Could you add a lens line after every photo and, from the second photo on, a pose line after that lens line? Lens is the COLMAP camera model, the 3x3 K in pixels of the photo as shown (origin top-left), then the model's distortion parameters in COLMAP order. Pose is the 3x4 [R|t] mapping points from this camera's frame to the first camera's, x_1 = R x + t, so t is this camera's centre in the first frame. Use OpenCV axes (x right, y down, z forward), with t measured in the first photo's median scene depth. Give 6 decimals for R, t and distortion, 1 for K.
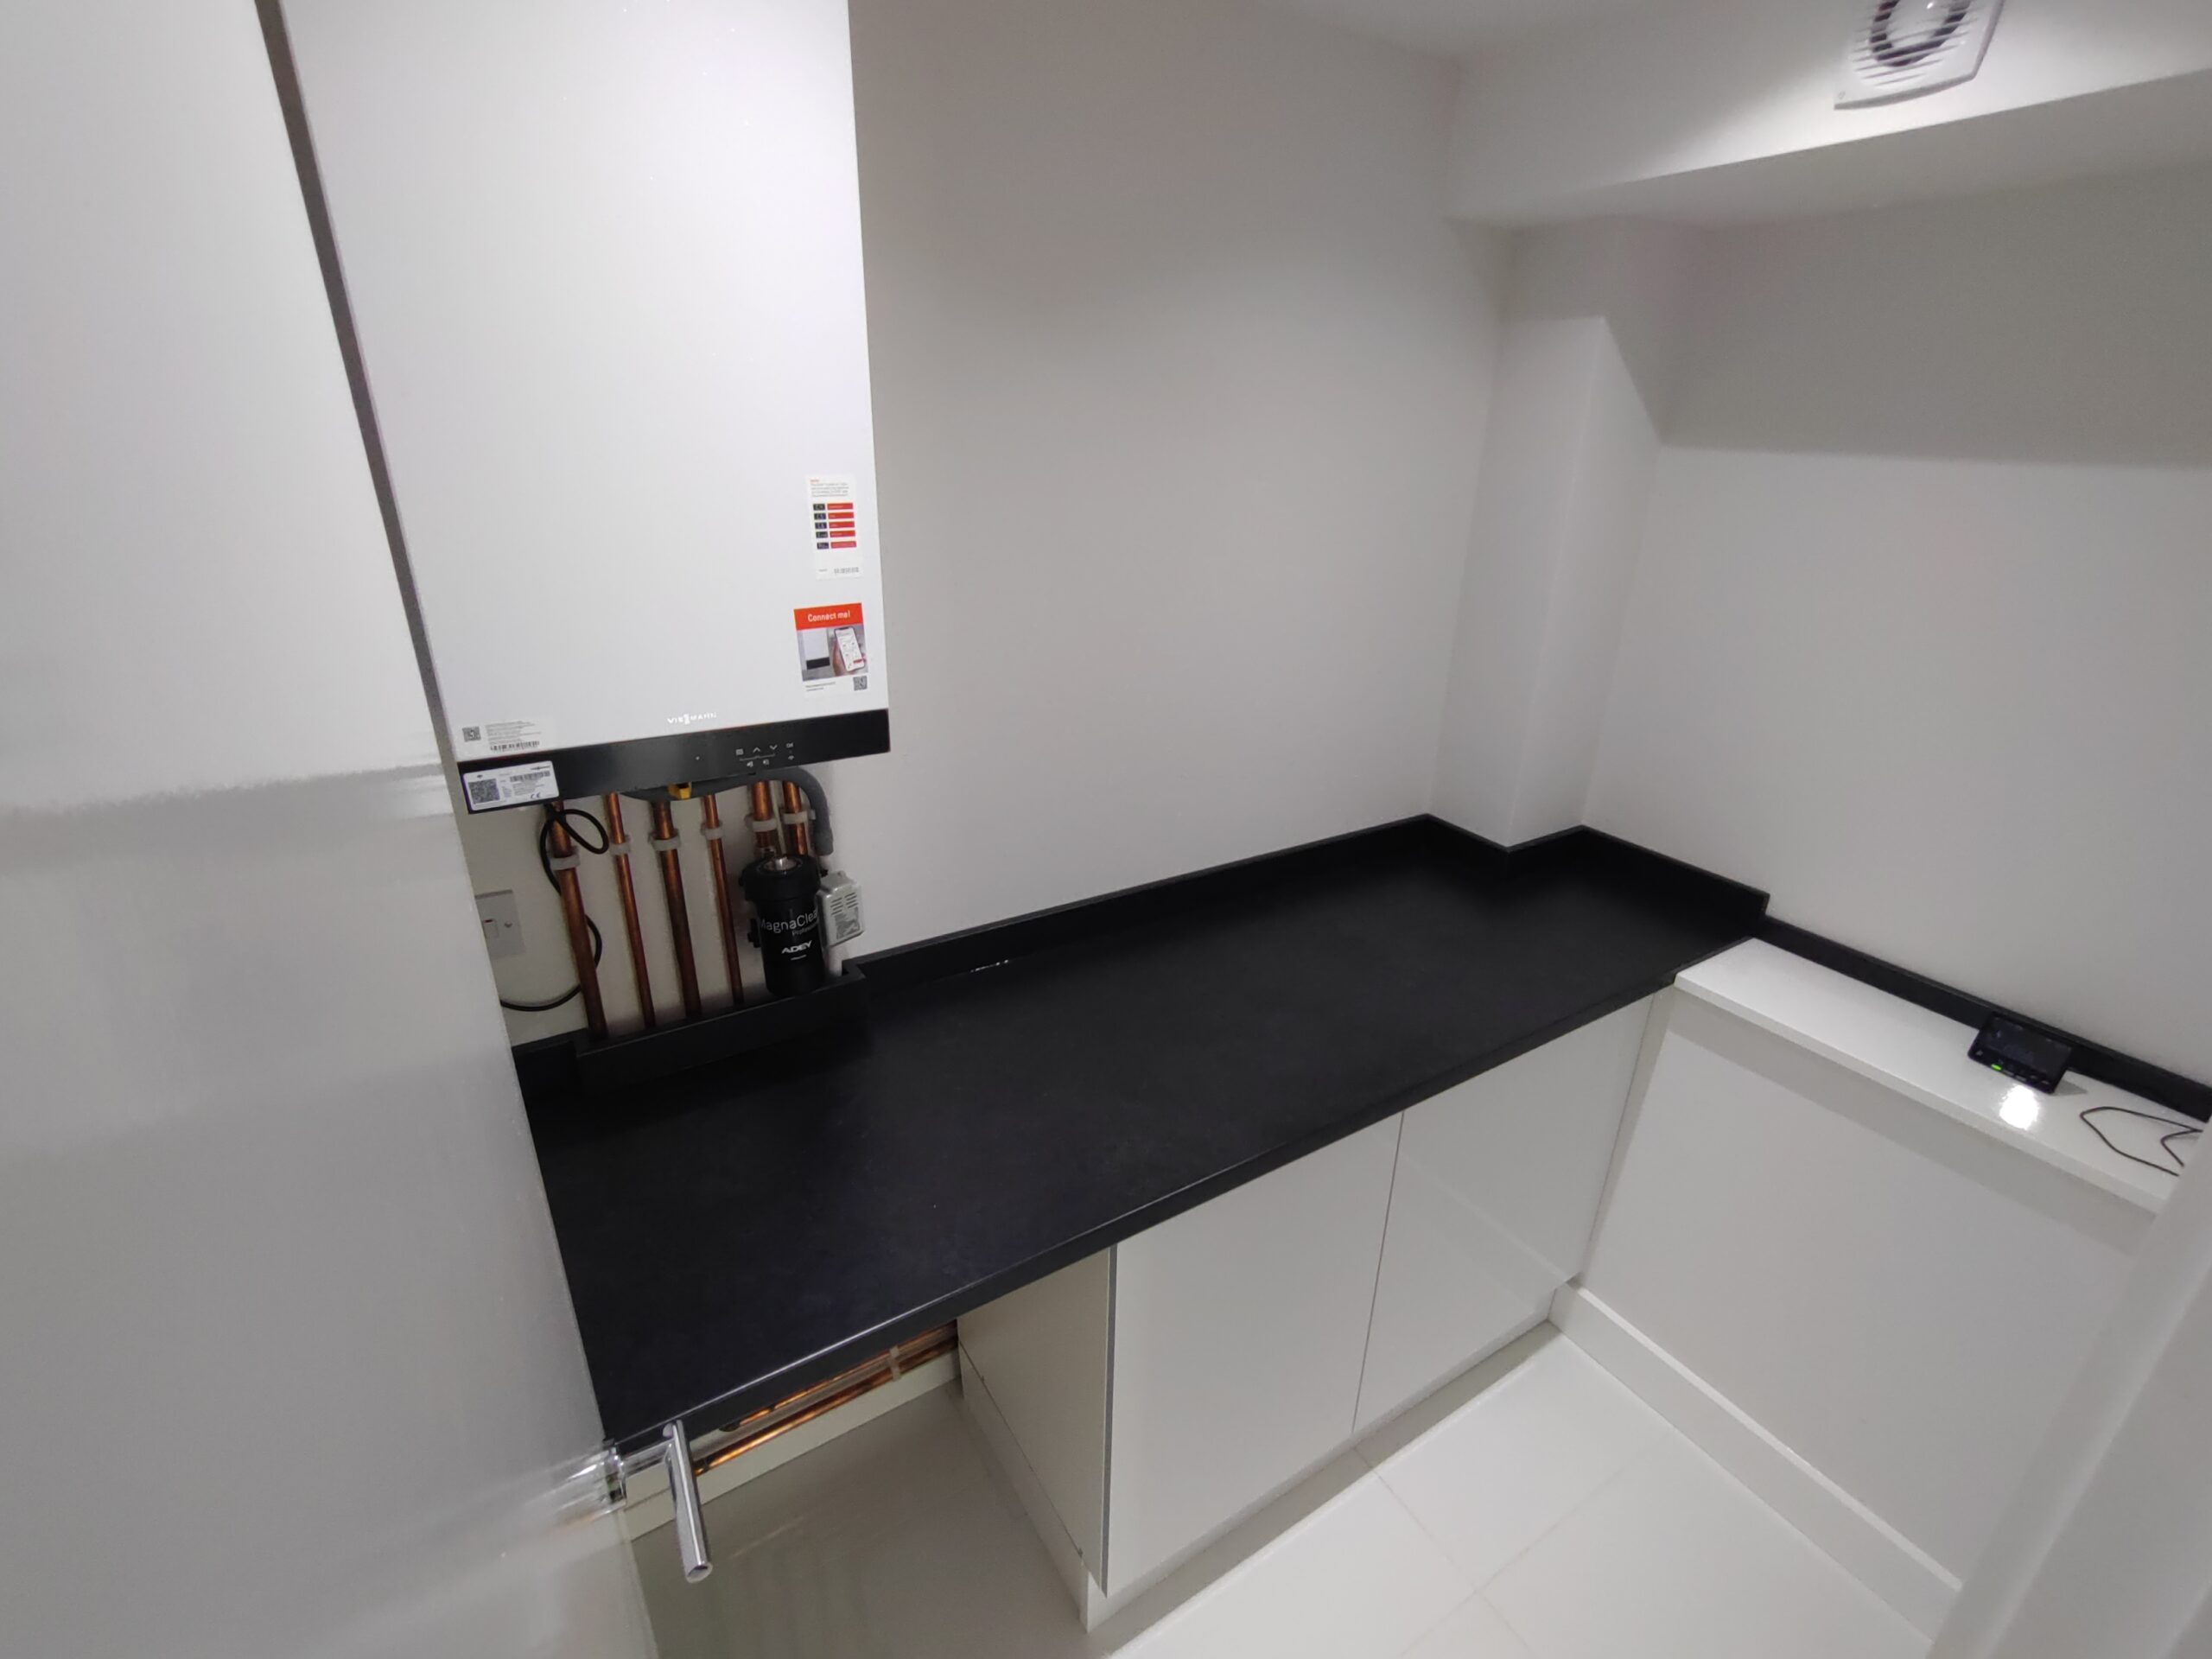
lens RADIAL K [[1003.9, 0, 1117.1], [0, 1003.9, 830.2], [0, 0, 1]] dist [-0.004539, 0.005380]
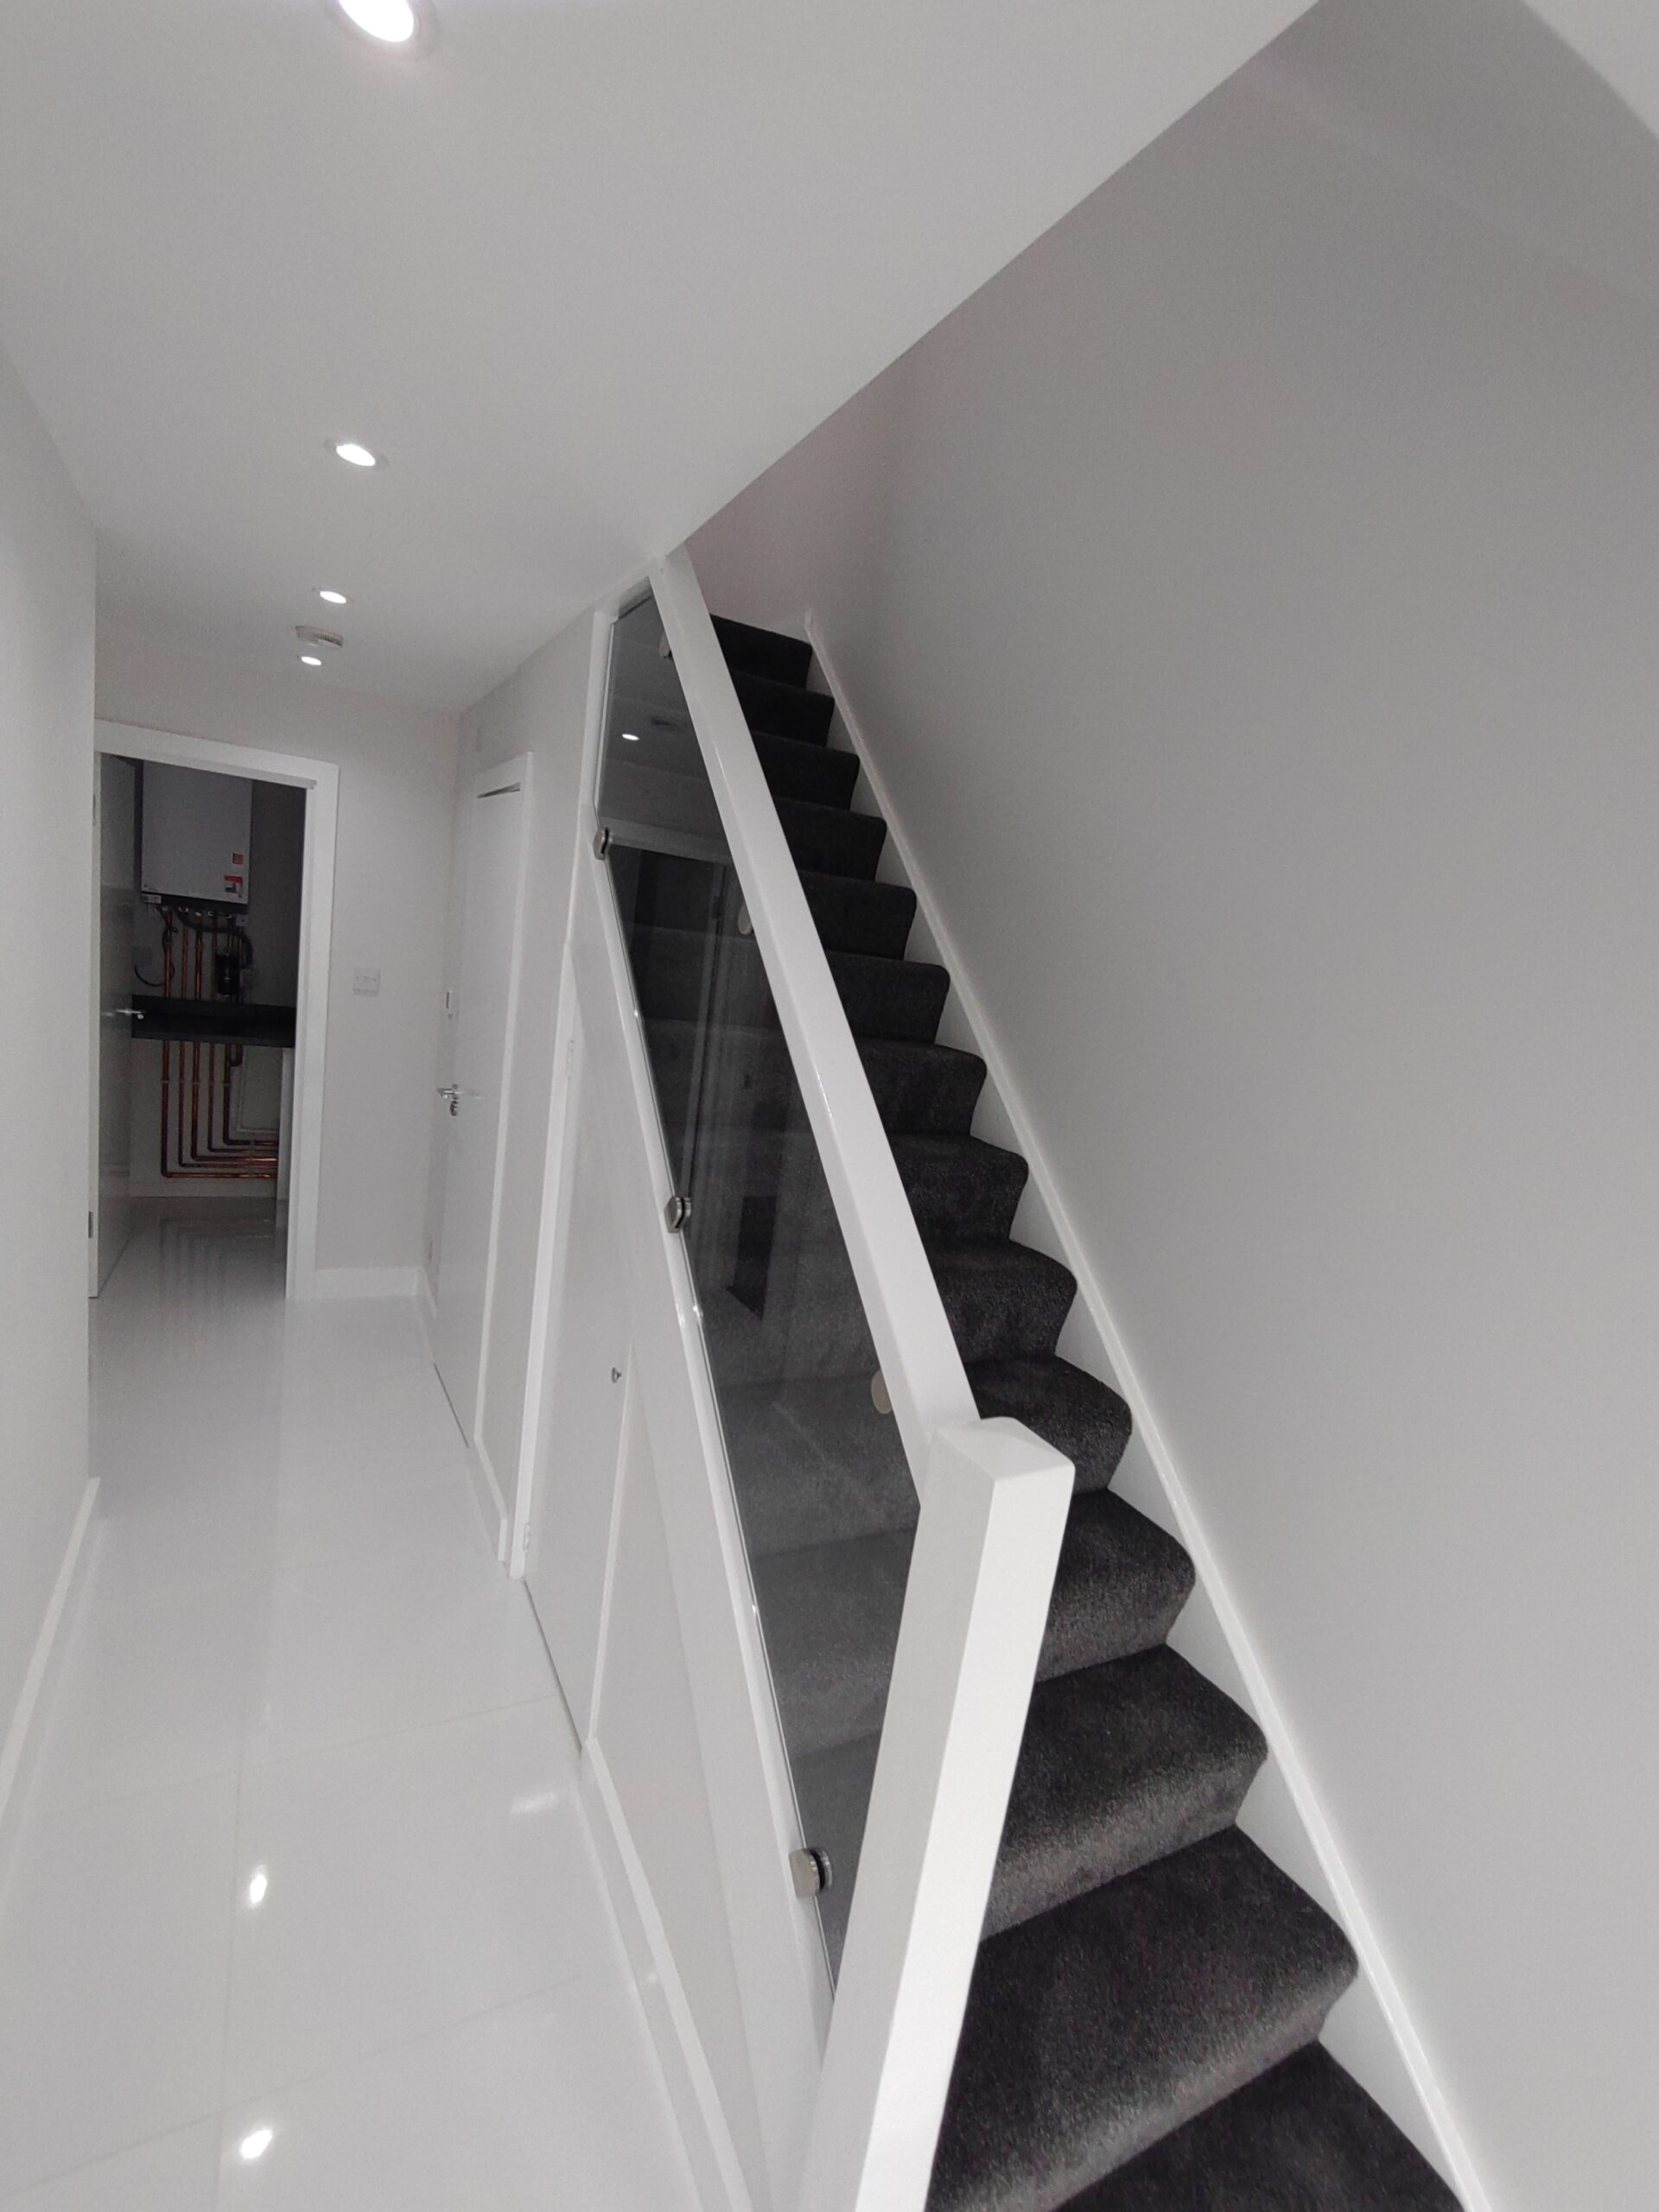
lens RADIAL K [[1003.9, 0, 829.5], [0, 1003.9, 1106.0], [0, 0, 1]] dist [-0.004539, 0.005380]
pose [[0.989179, 0.138428, -0.048610, 2.591812], [-0.145328, 0.969927, -0.195249, 1.206089], [0.020120, 0.200200, 0.979548, -2.989772]]
